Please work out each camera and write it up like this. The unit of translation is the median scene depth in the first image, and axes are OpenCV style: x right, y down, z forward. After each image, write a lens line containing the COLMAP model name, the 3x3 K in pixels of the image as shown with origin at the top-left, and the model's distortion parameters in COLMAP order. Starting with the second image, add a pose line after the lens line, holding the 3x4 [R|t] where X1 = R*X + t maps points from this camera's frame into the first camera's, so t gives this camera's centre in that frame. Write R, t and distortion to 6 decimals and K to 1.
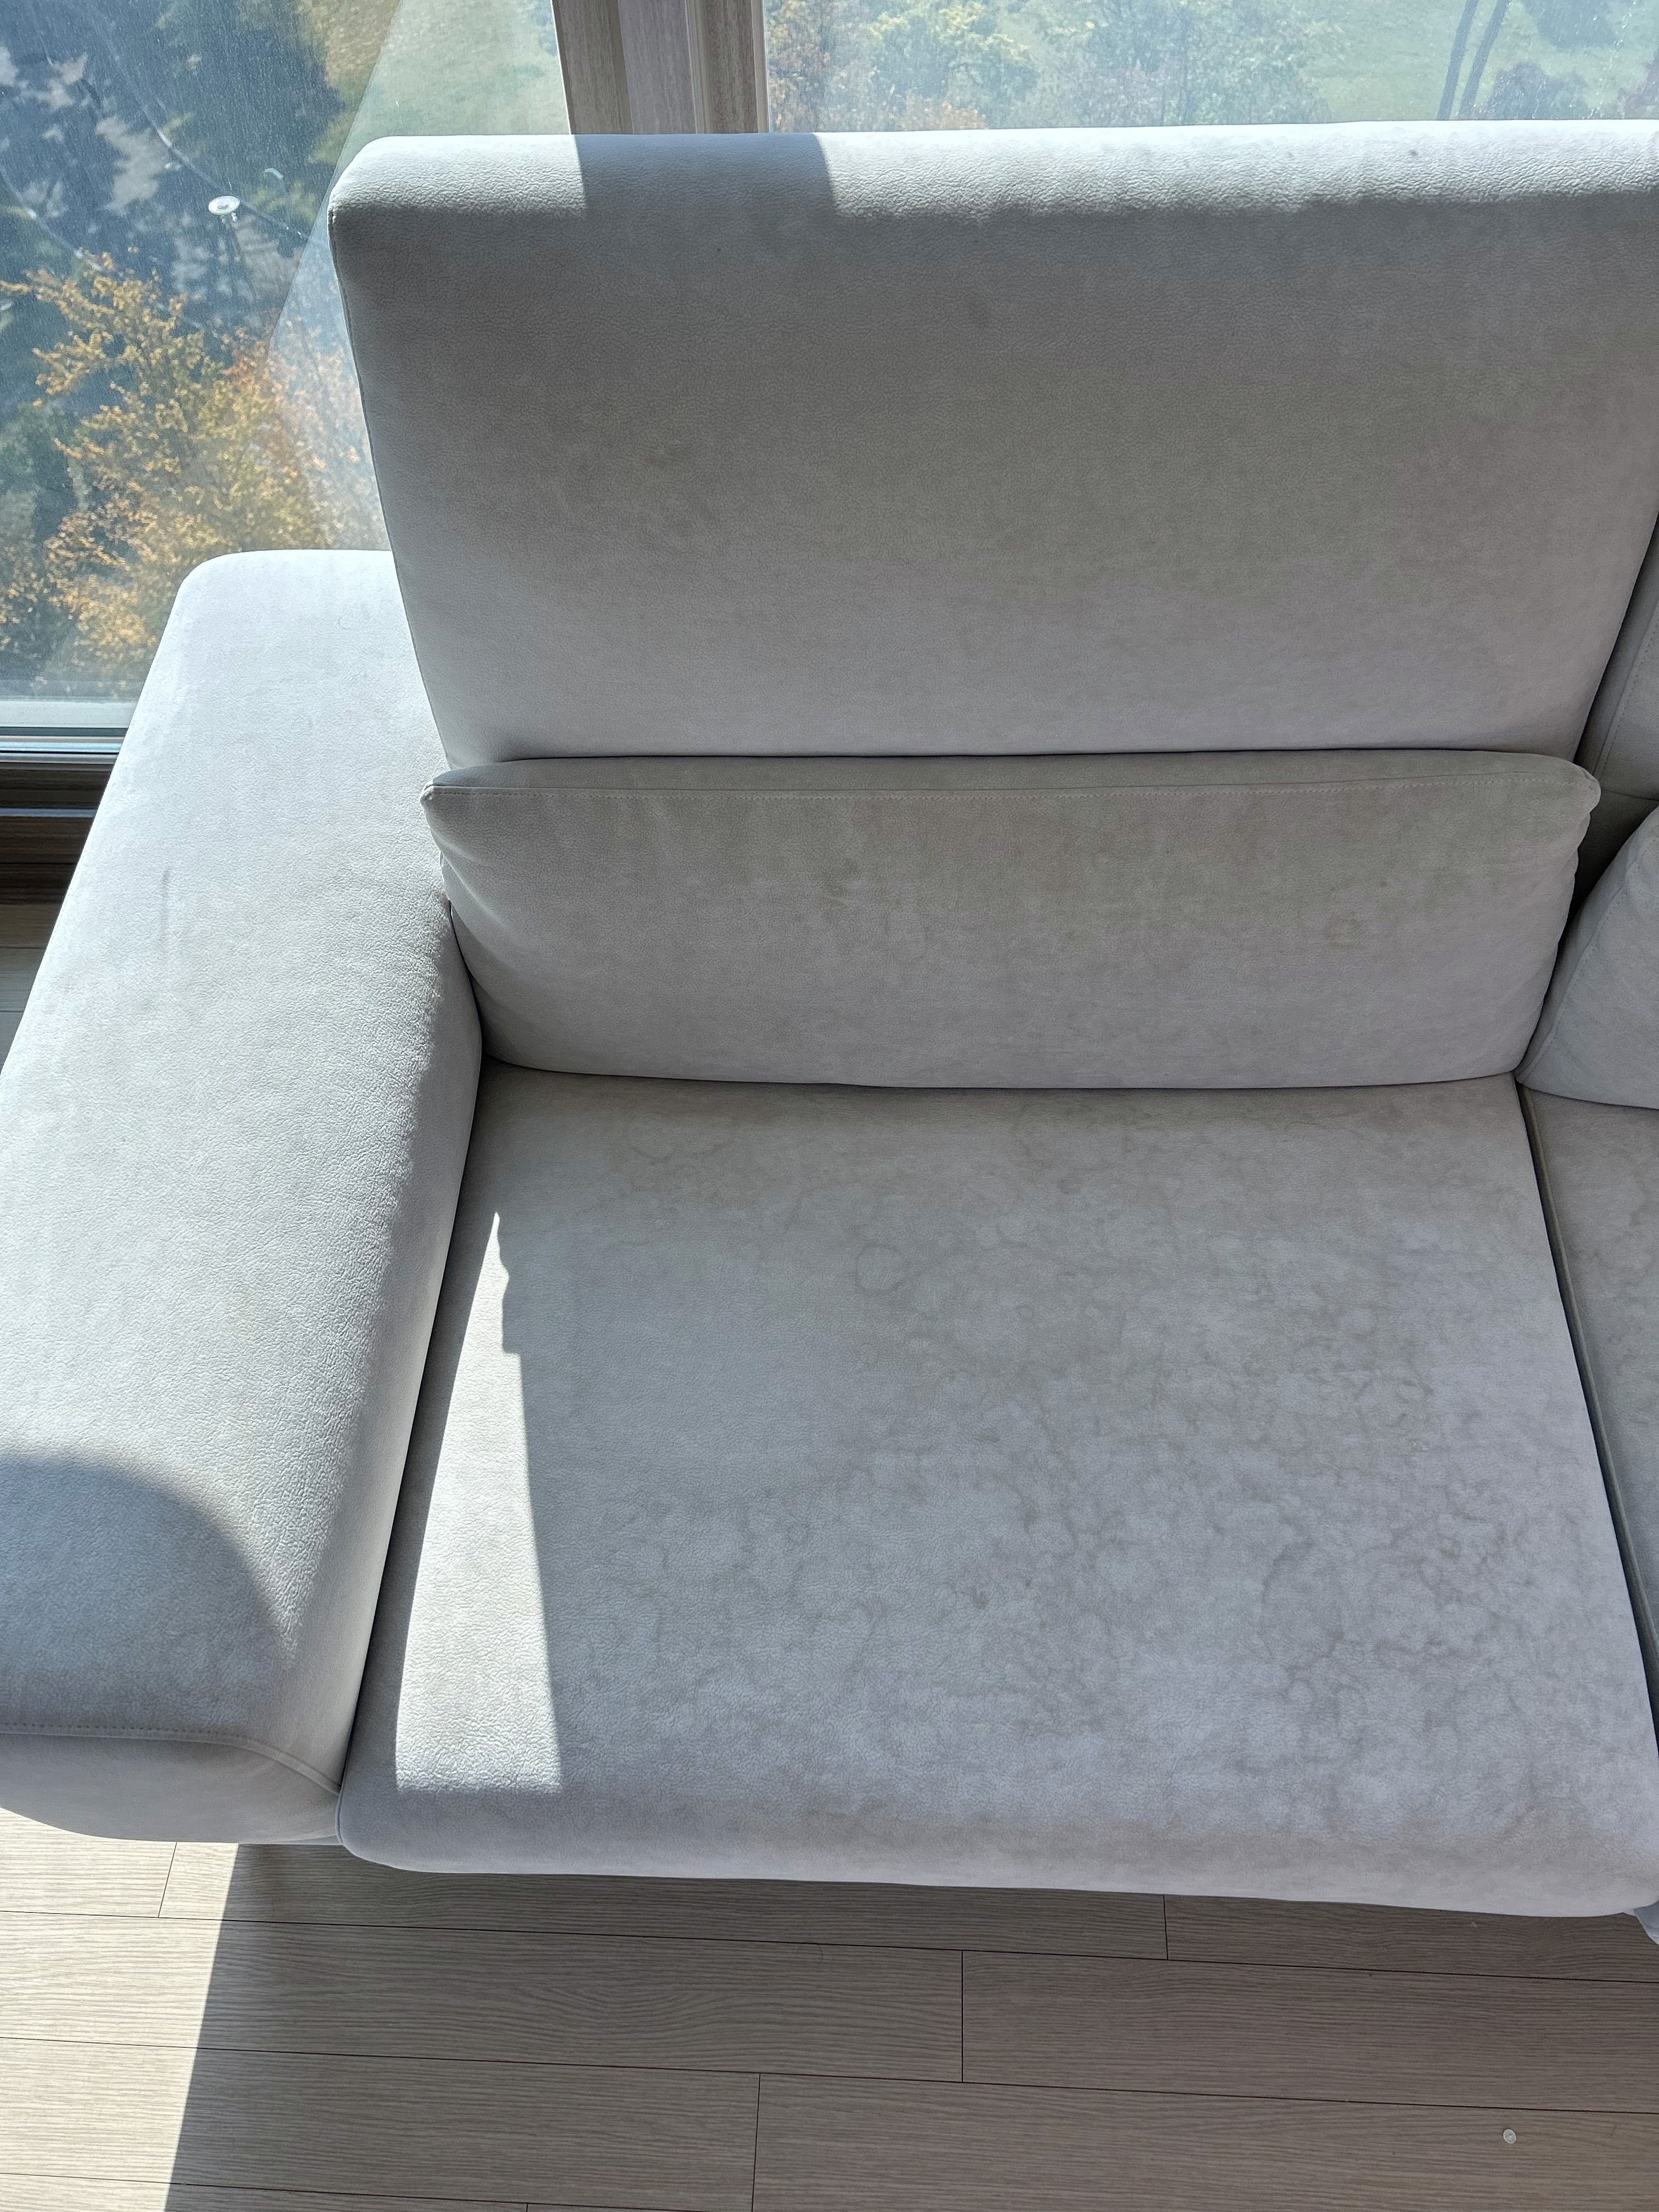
lens RADIAL K [[1679.9, 0, 842.4], [0, 1679.9, 1120.0], [0, 0, 1]] dist [0.073599, -0.074638]
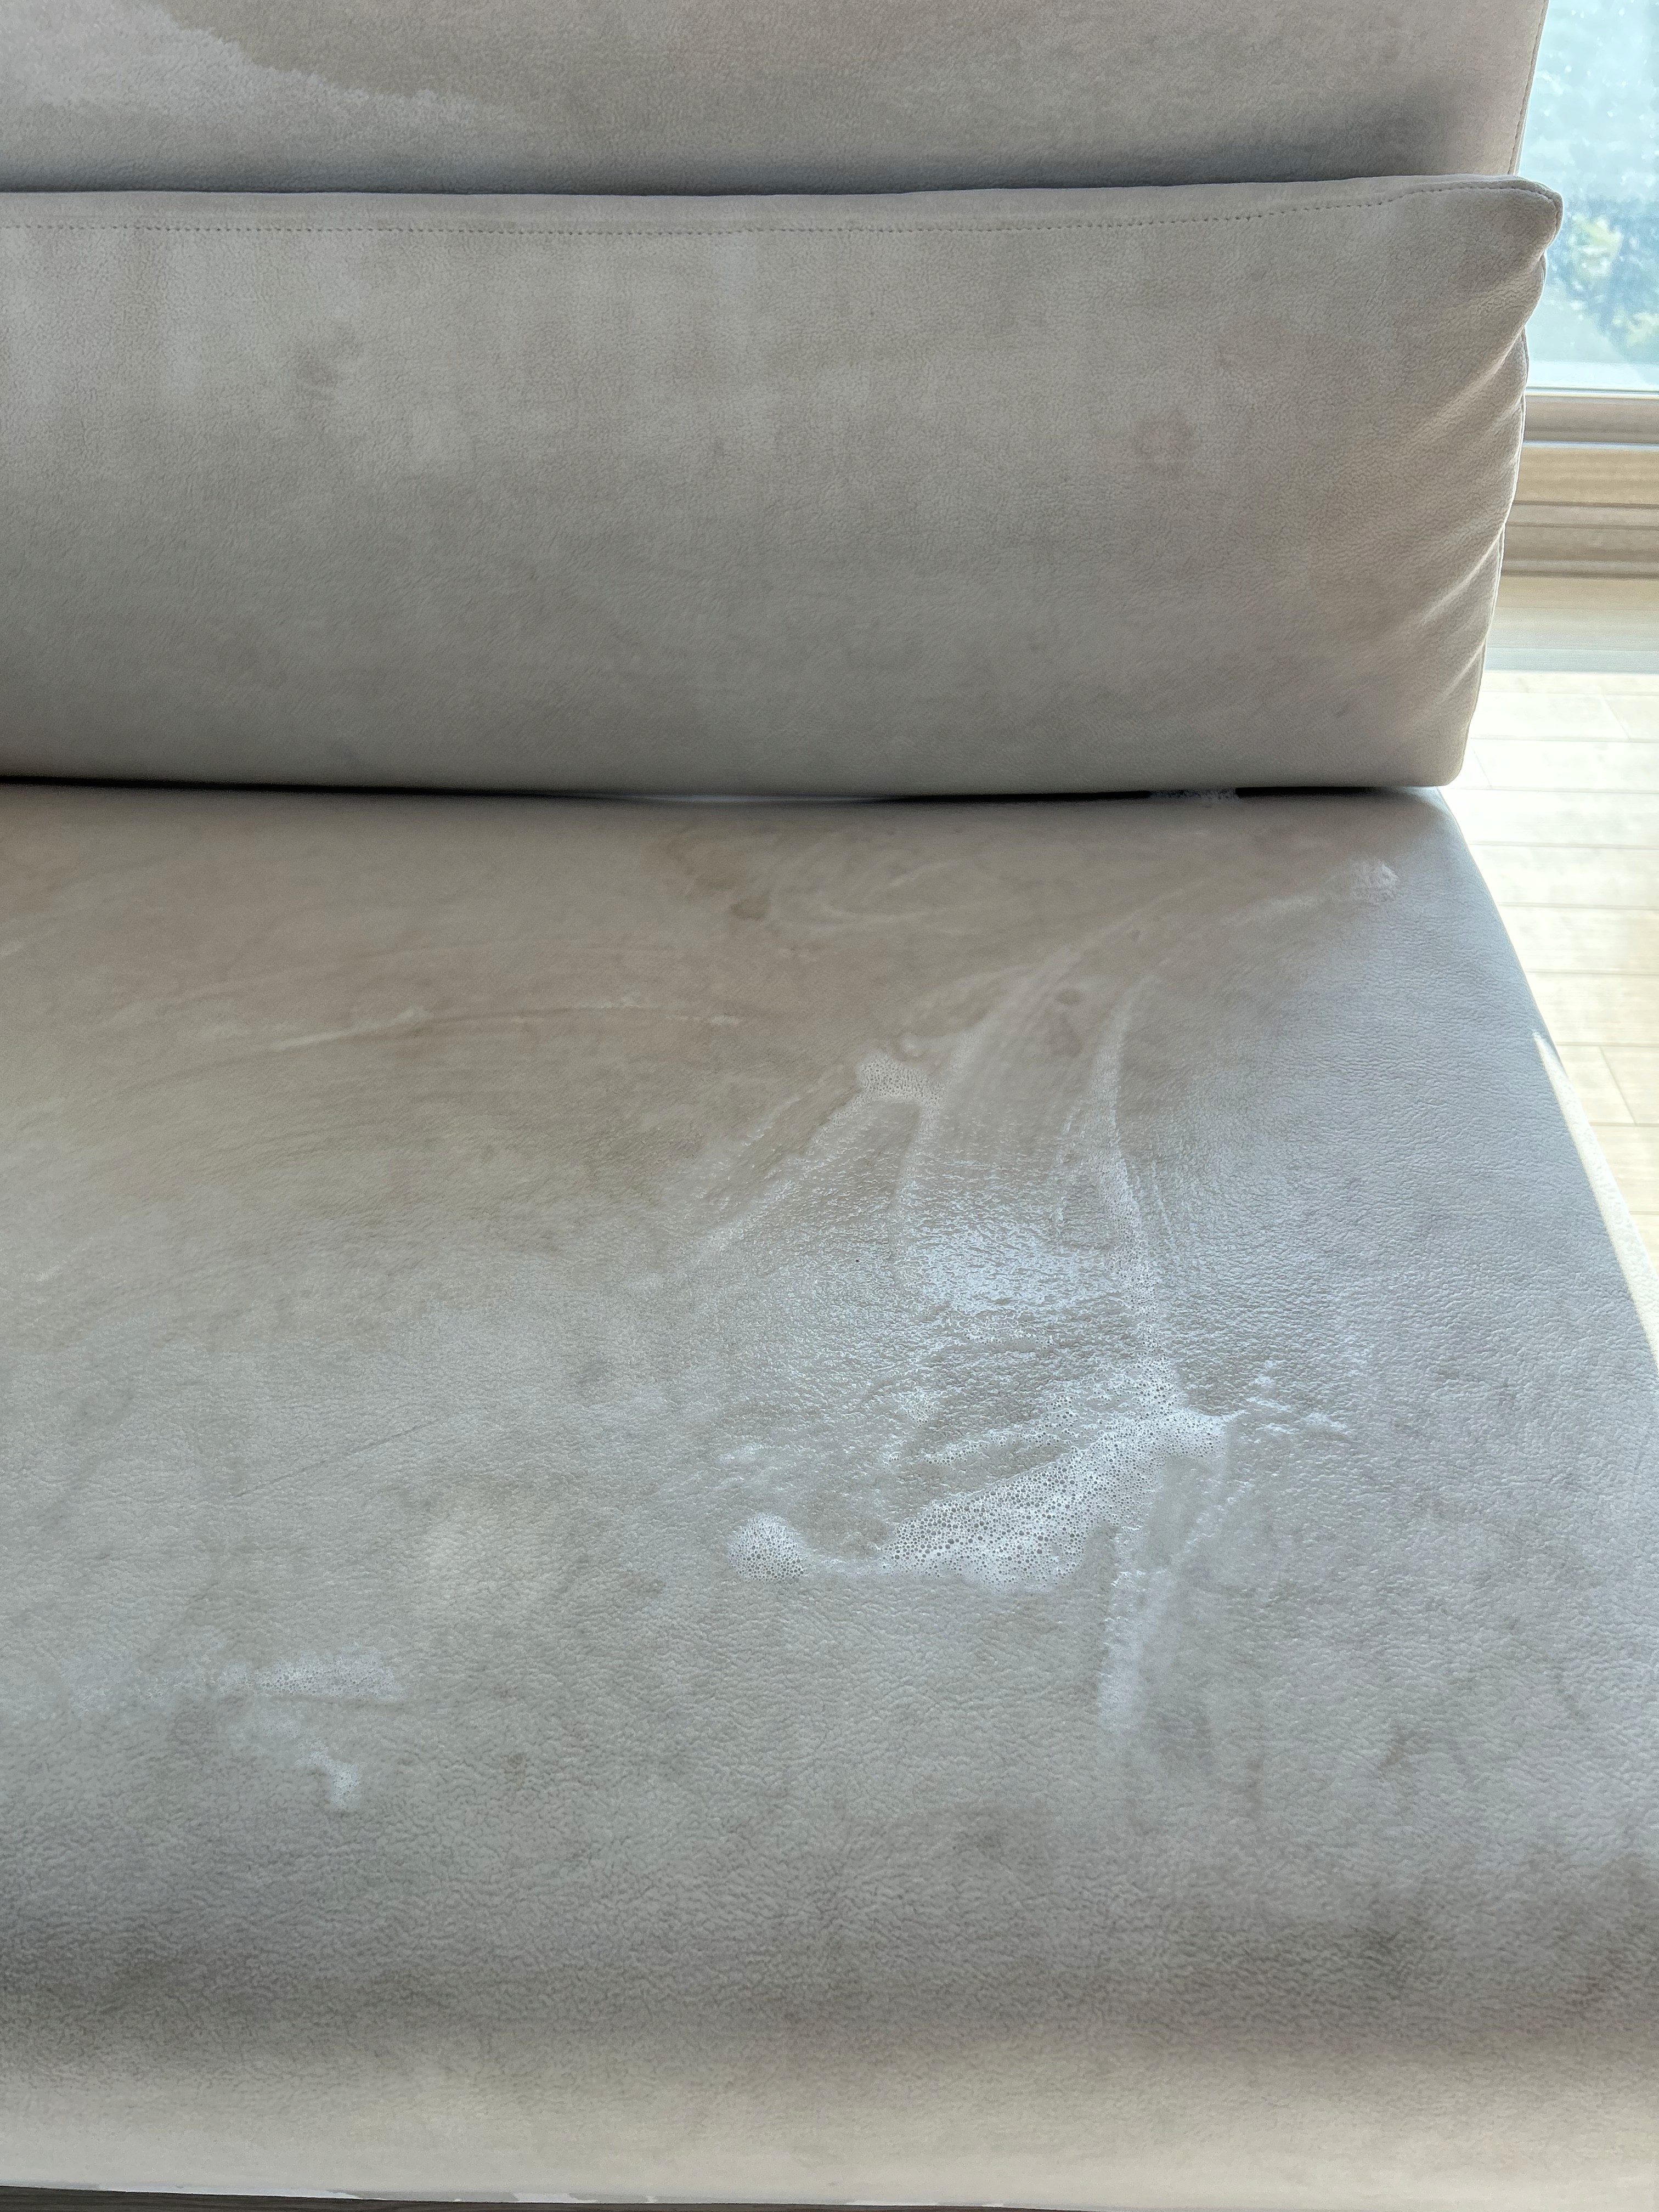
lens RADIAL K [[1679.9, 0, 824.8], [0, 1679.9, 1102.9], [0, 0, 1]] dist [0.073599, -0.074638]
pose [[0.999116, -0.010625, 0.040664, 0.144363], [0.017518, 0.984746, -0.173114, 0.219274], [-0.038205, 0.173673, 0.984062, 0.438295]]
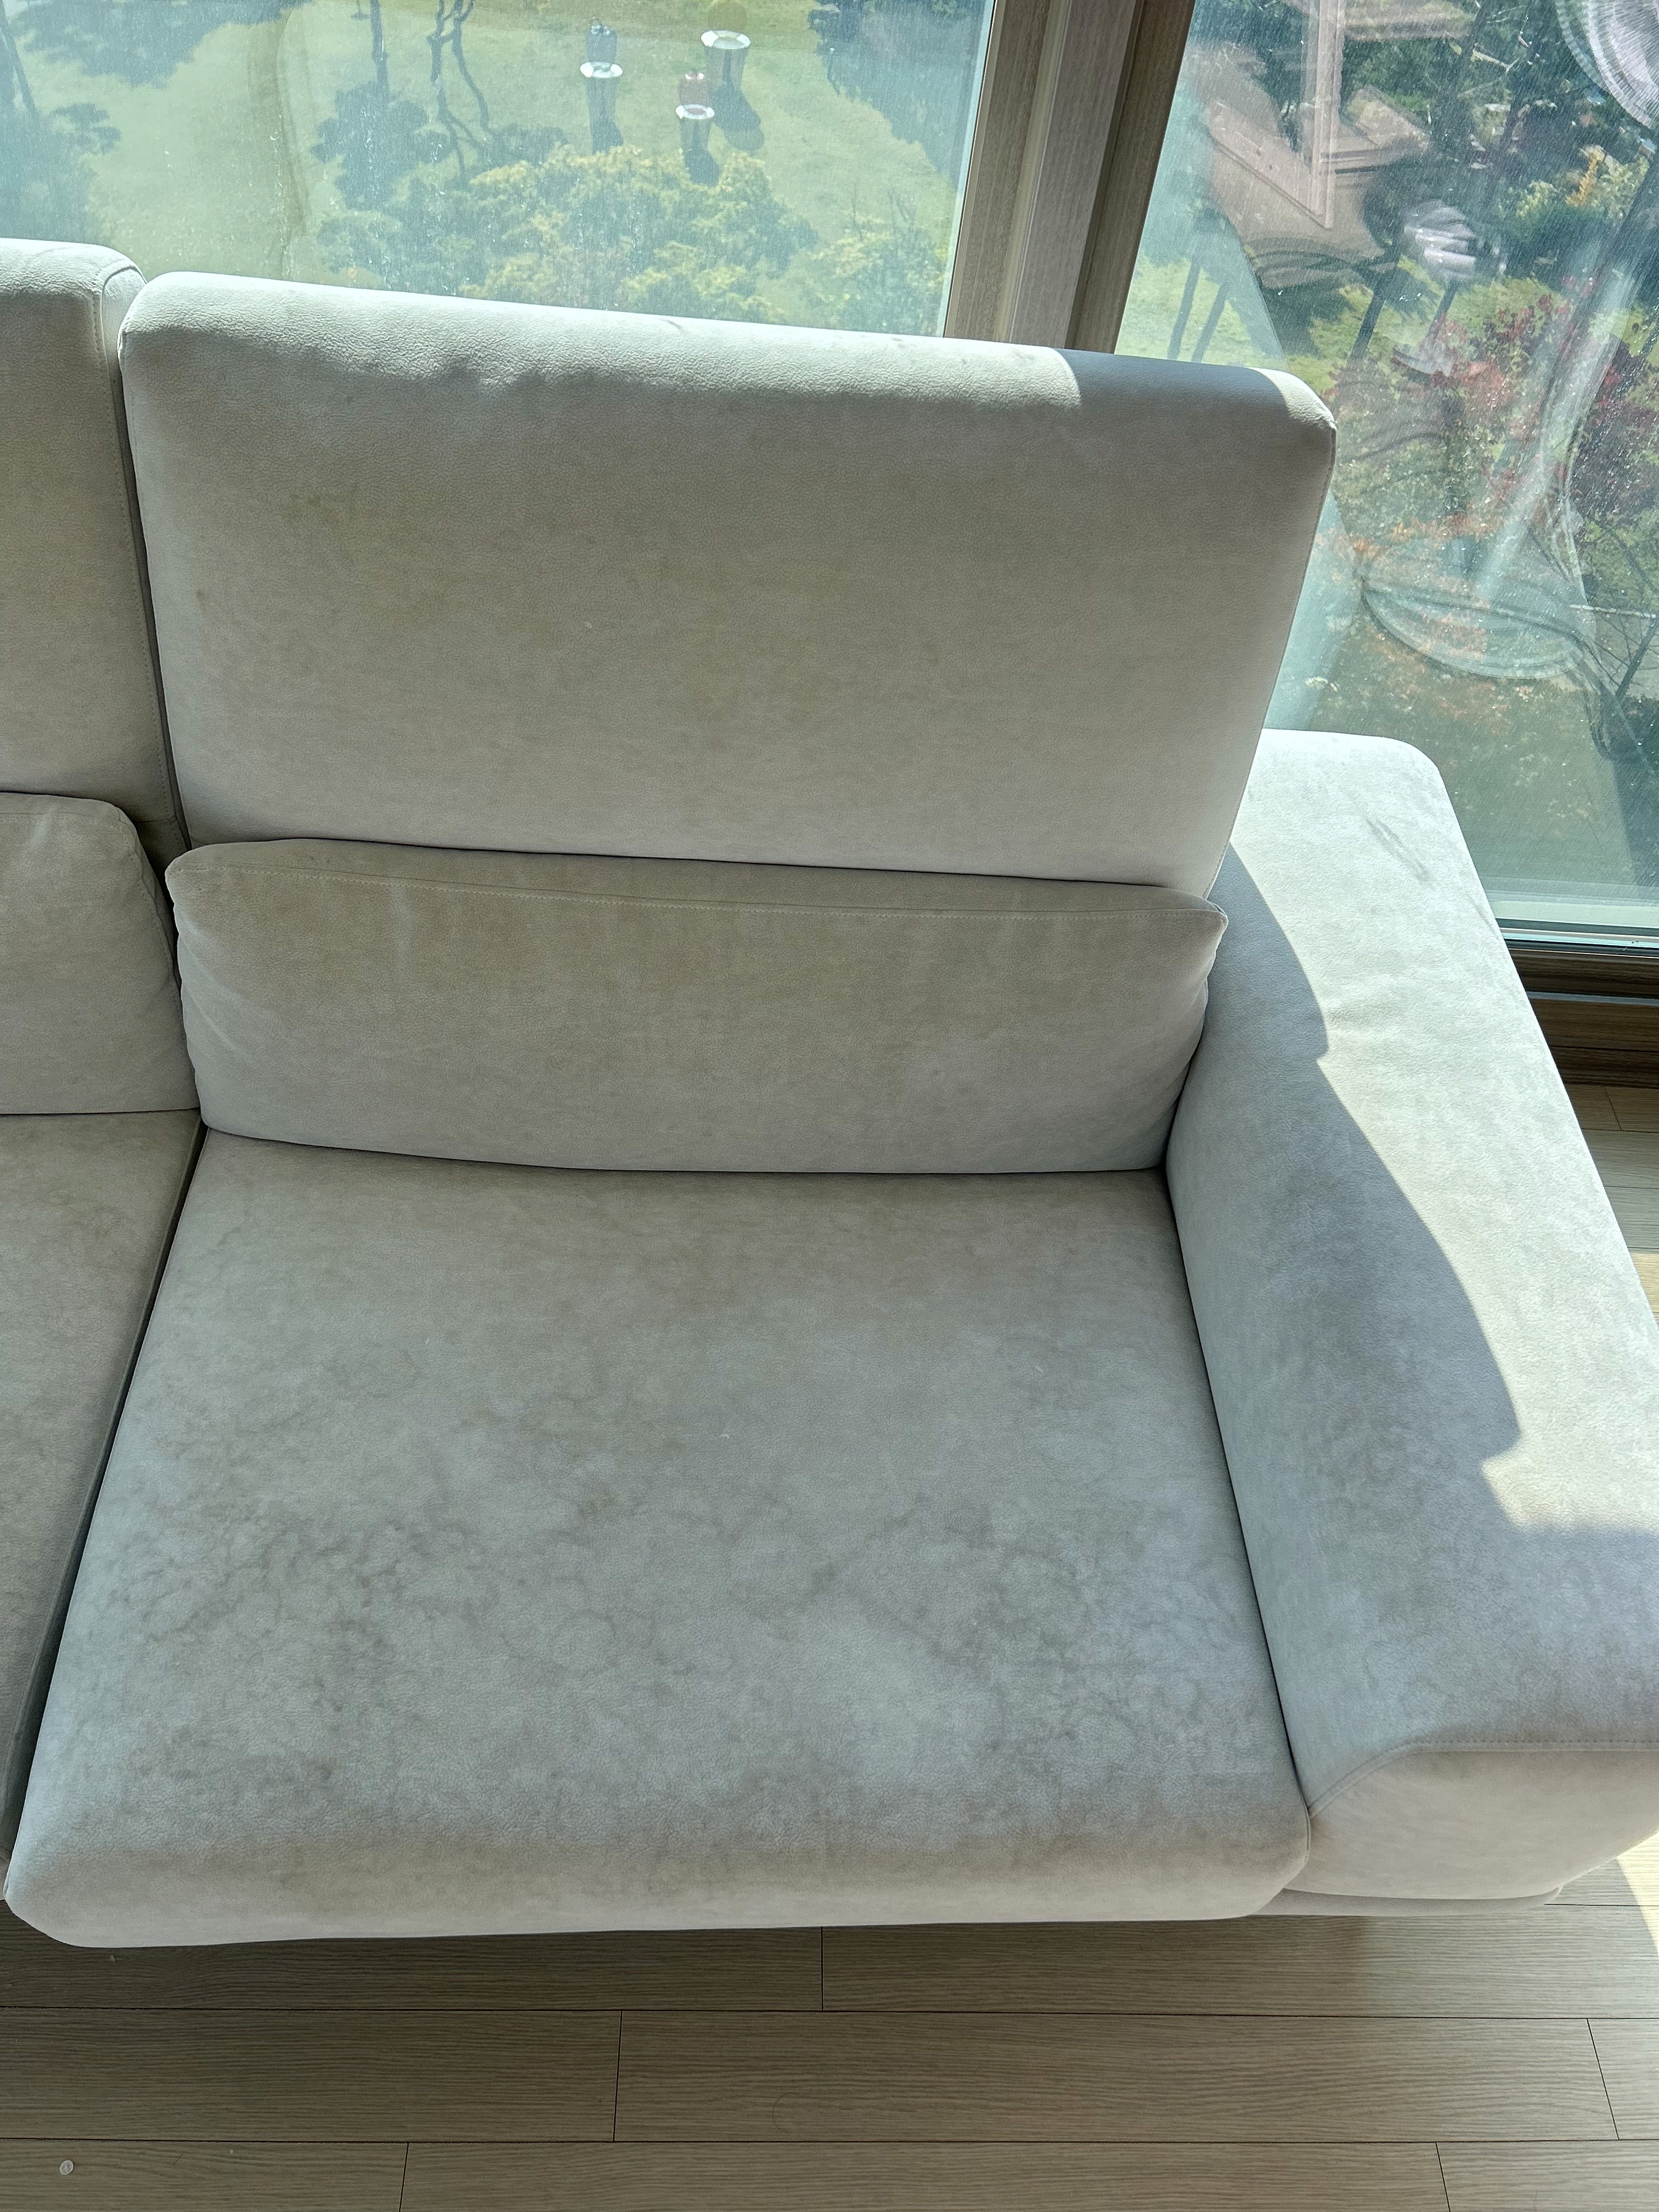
lens RADIAL K [[1679.9, 0, 824.8], [0, 1679.9, 1121.5], [0, 0, 1]] dist [0.073599, -0.074638]
pose [[0.992723, 0.031549, 0.116217, 0.727845], [-0.018053, 0.993155, -0.115404, 0.103195], [-0.119063, 0.112466, 0.986497, -0.103649]]
